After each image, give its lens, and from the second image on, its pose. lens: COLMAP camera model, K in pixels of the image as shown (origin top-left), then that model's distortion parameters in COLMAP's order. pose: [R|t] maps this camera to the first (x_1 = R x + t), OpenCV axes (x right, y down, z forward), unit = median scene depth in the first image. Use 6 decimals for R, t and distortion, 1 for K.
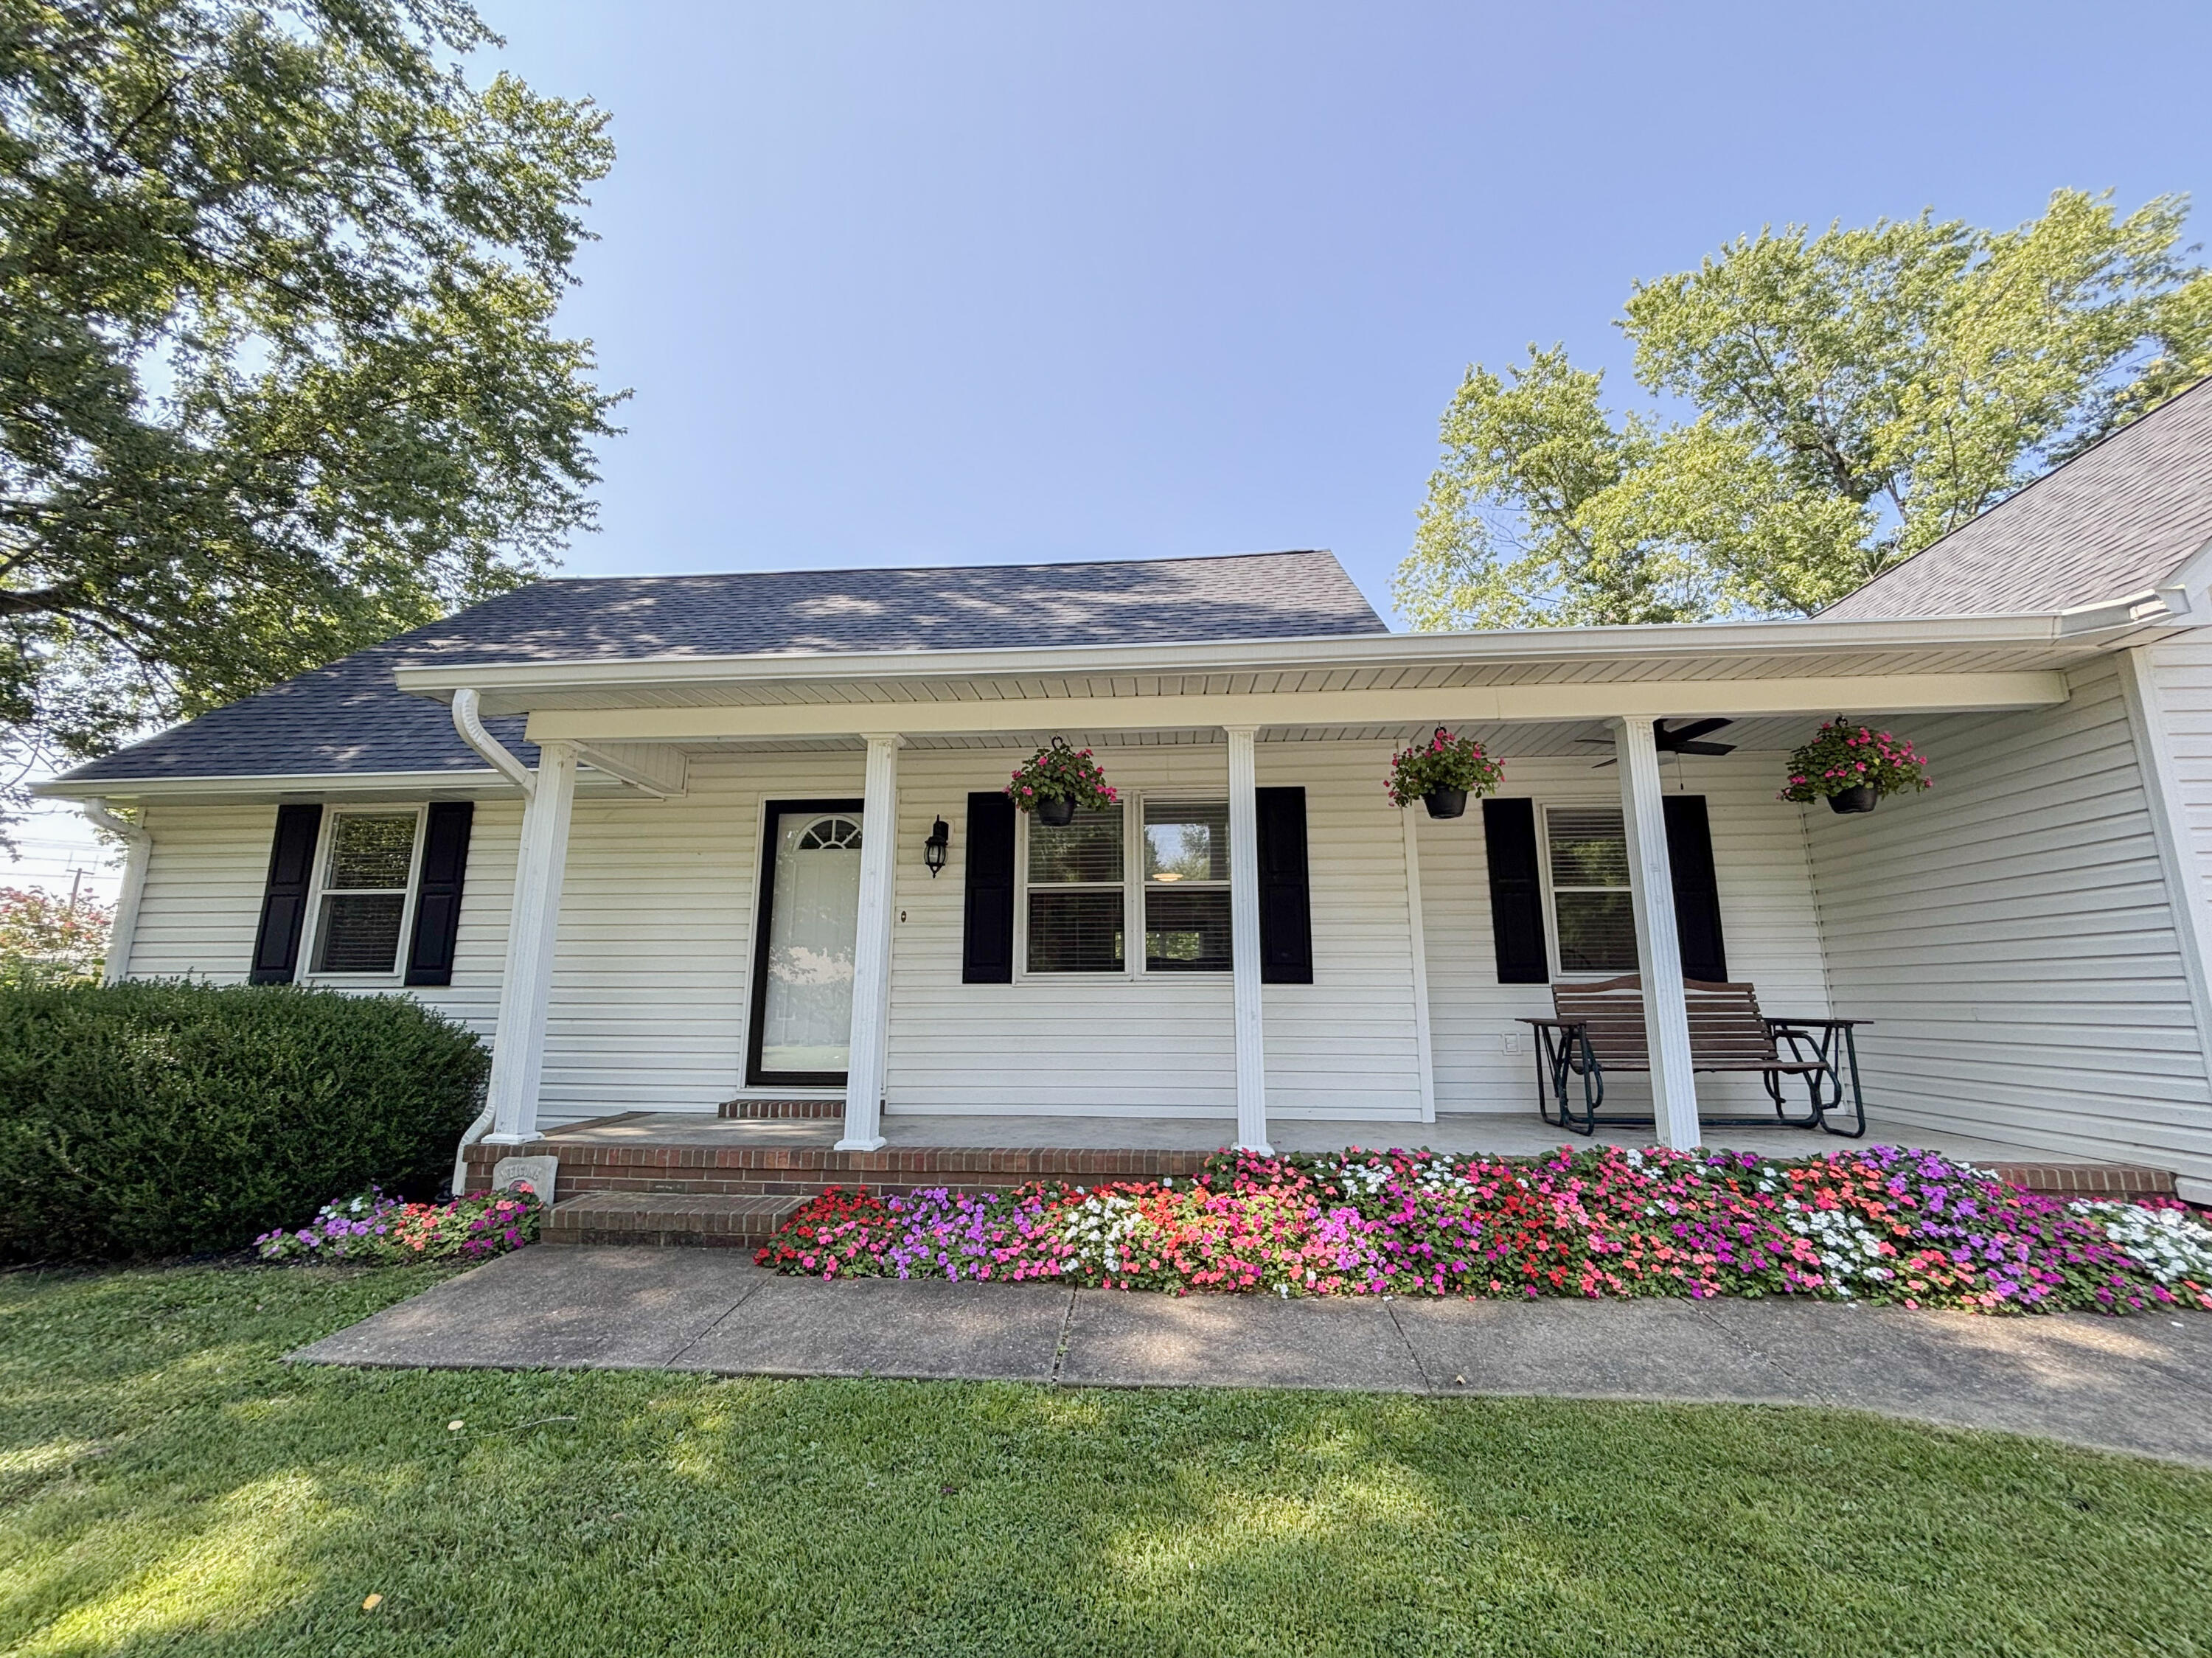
lens RADIAL K [[890.7, 0, 1105.2], [0, 890.7, 813.1], [0, 0, 1]] dist [0.001625, -0.000665]
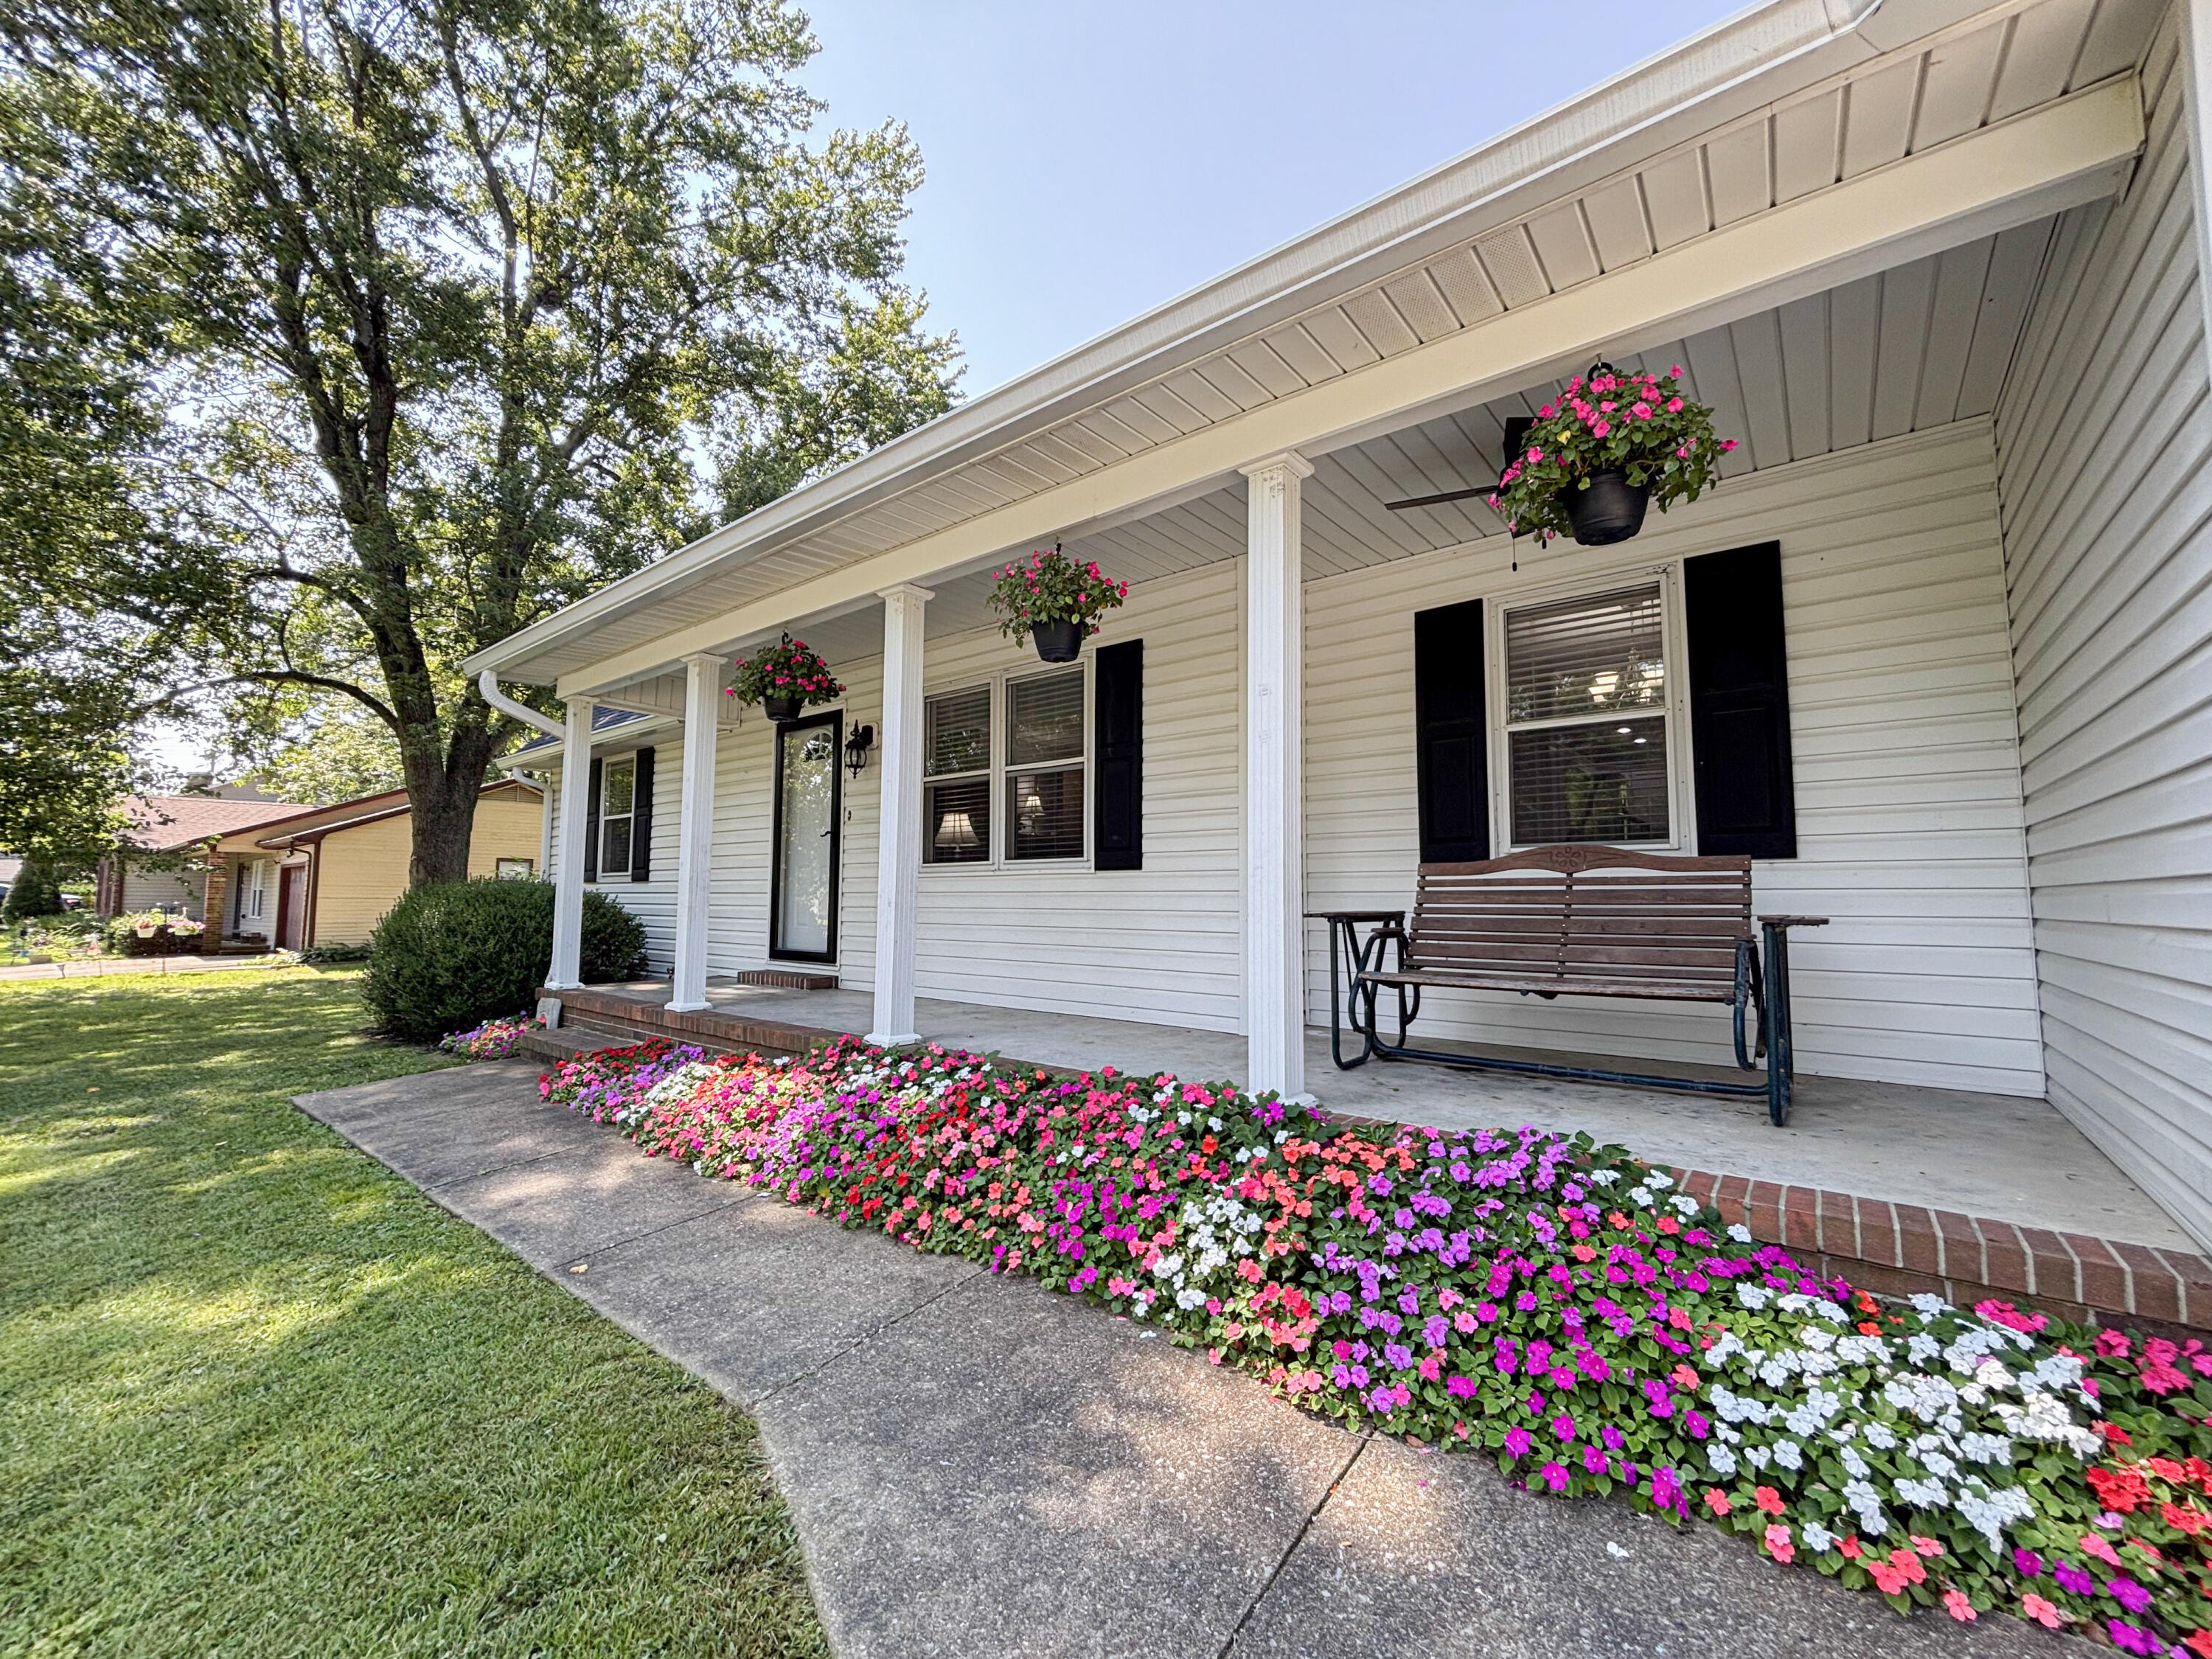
lens RADIAL K [[890.8, 0, 1107.2], [0, 890.8, 817.8], [0, 0, 1]] dist [0.001625, -0.000665]
pose [[0.825482, -0.048743, -0.562319, 0.685574], [0.111757, 0.990655, 0.078187, 0.071608], [0.553253, -0.127385, 0.823216, 0.284297]]
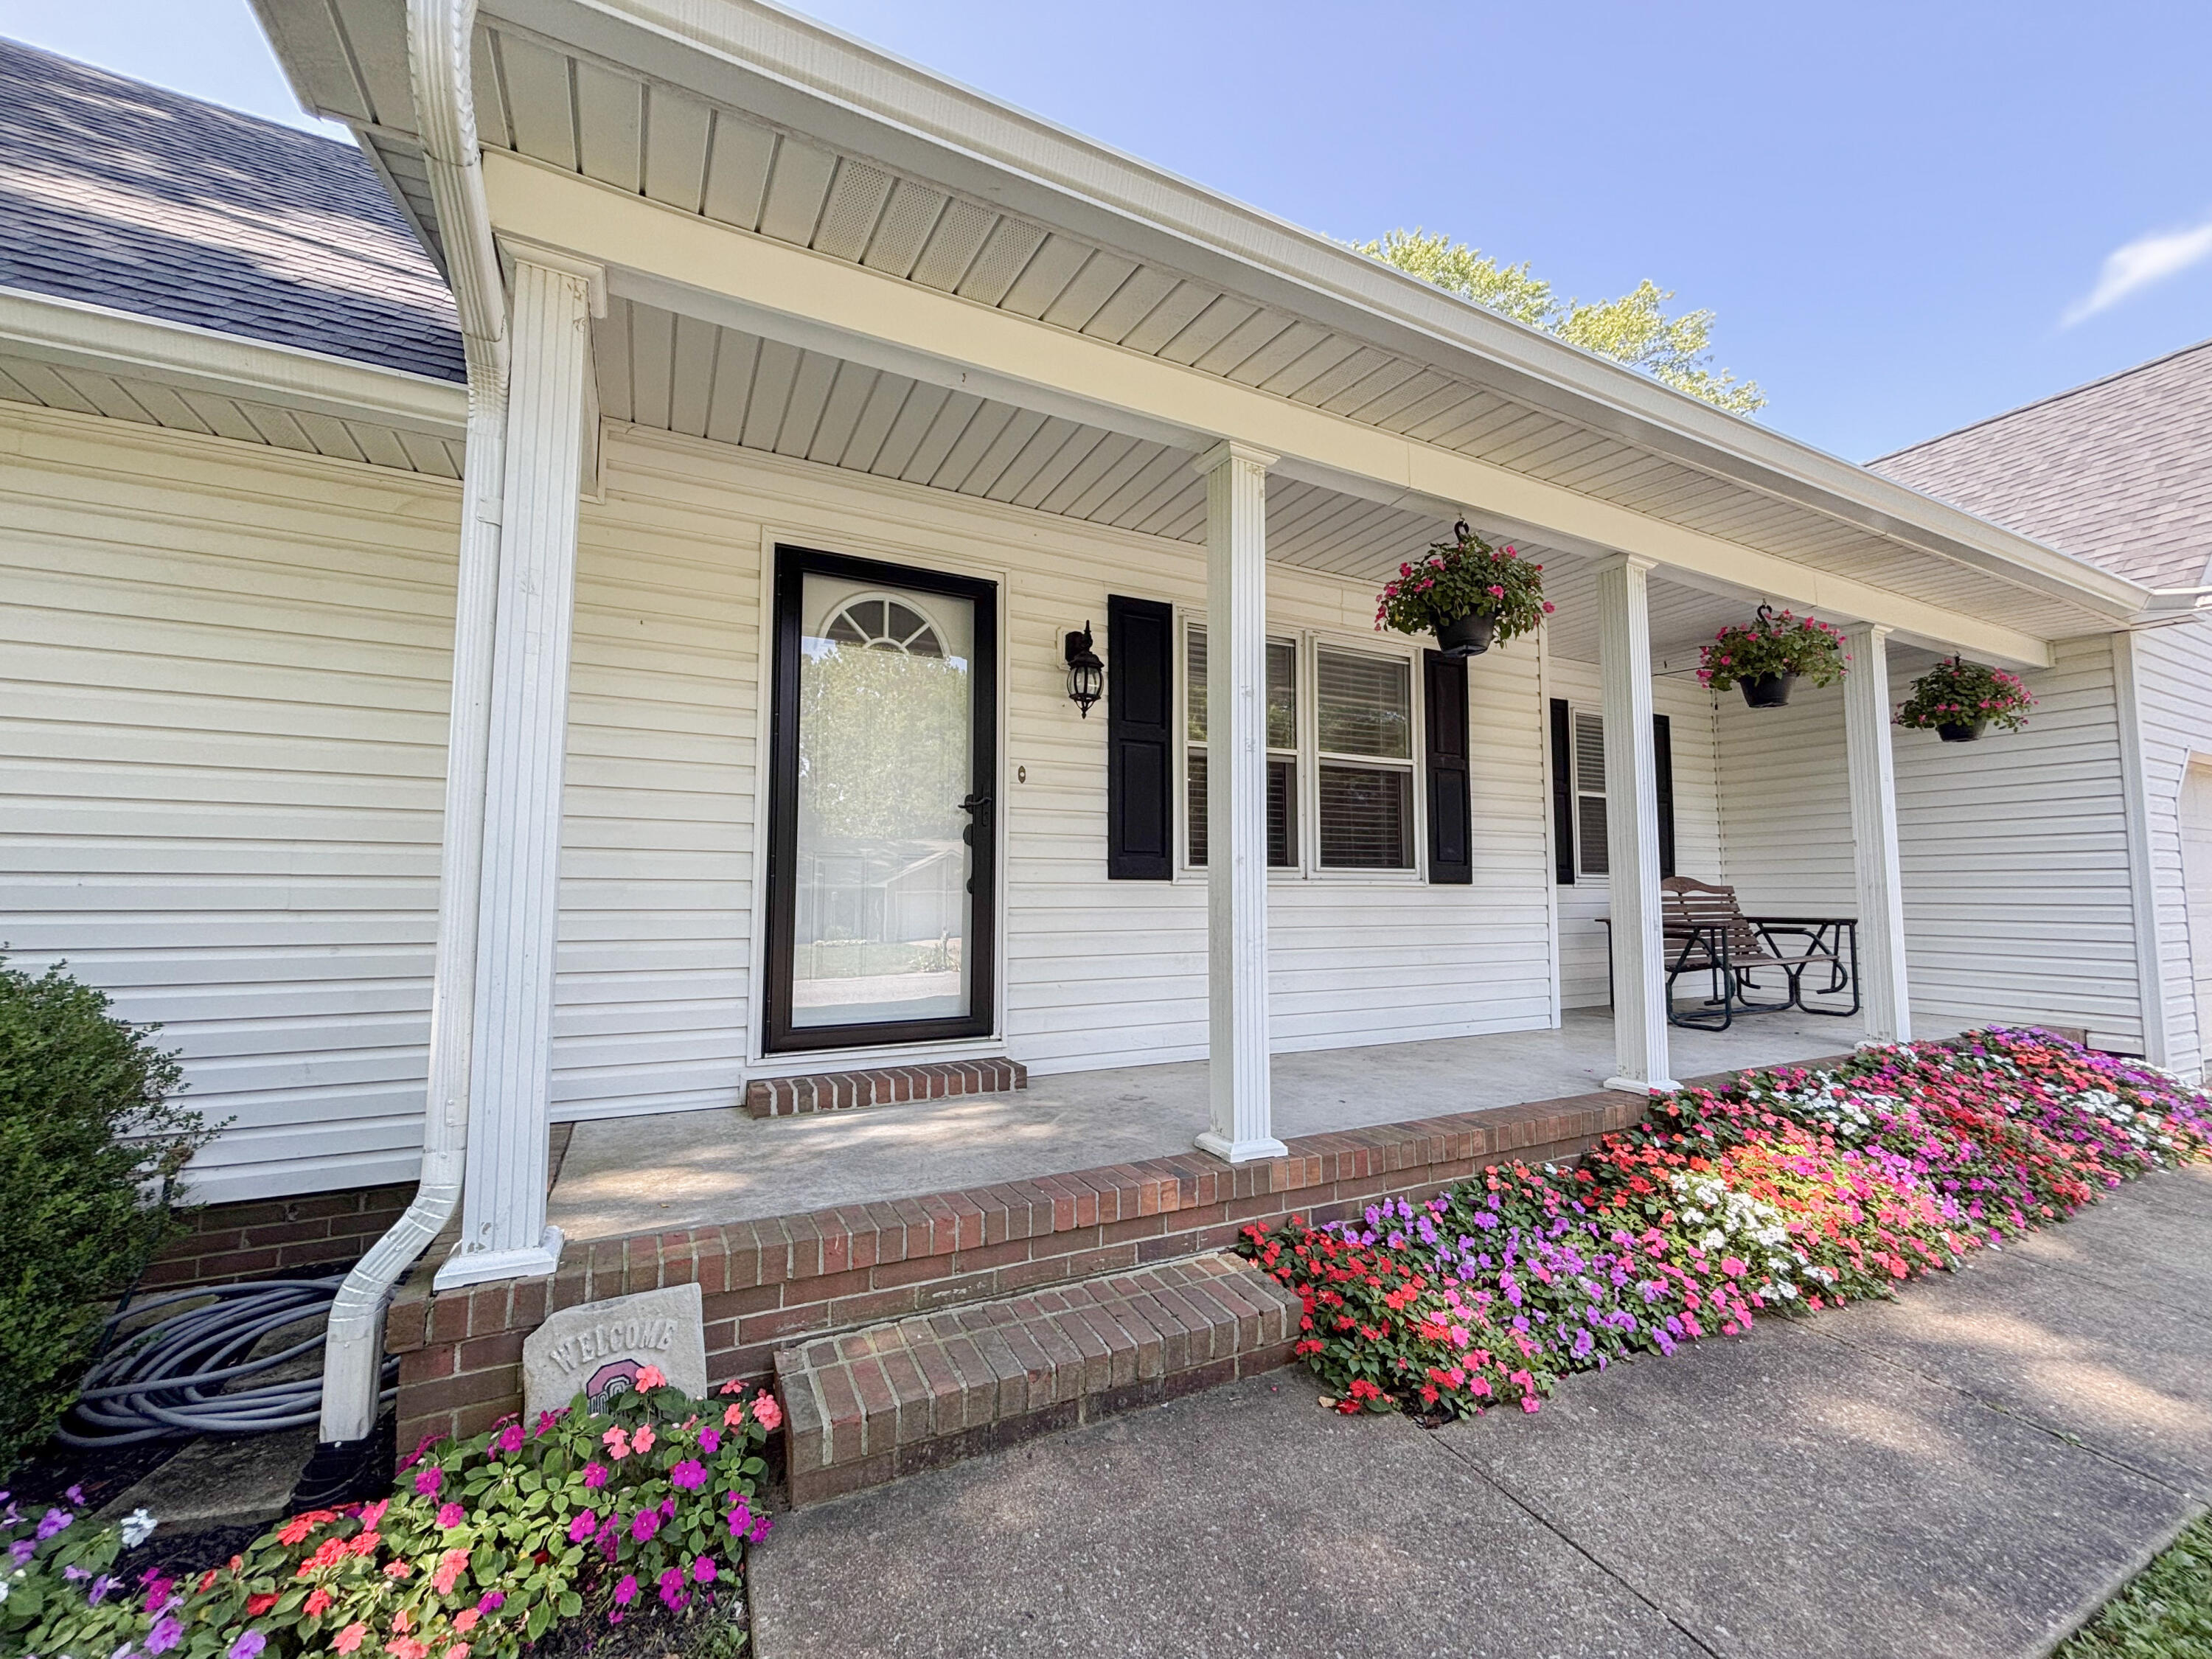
lens RADIAL K [[890.8, 0, 1117.0], [0, 890.8, 827.4], [0, 0, 1]] dist [0.001625, -0.000665]
pose [[0.854301, 0.040971, 0.518161, -0.523688], [-0.111040, 0.988261, 0.104931, 0.084928], [-0.507779, -0.147179, 0.848822, 0.449730]]
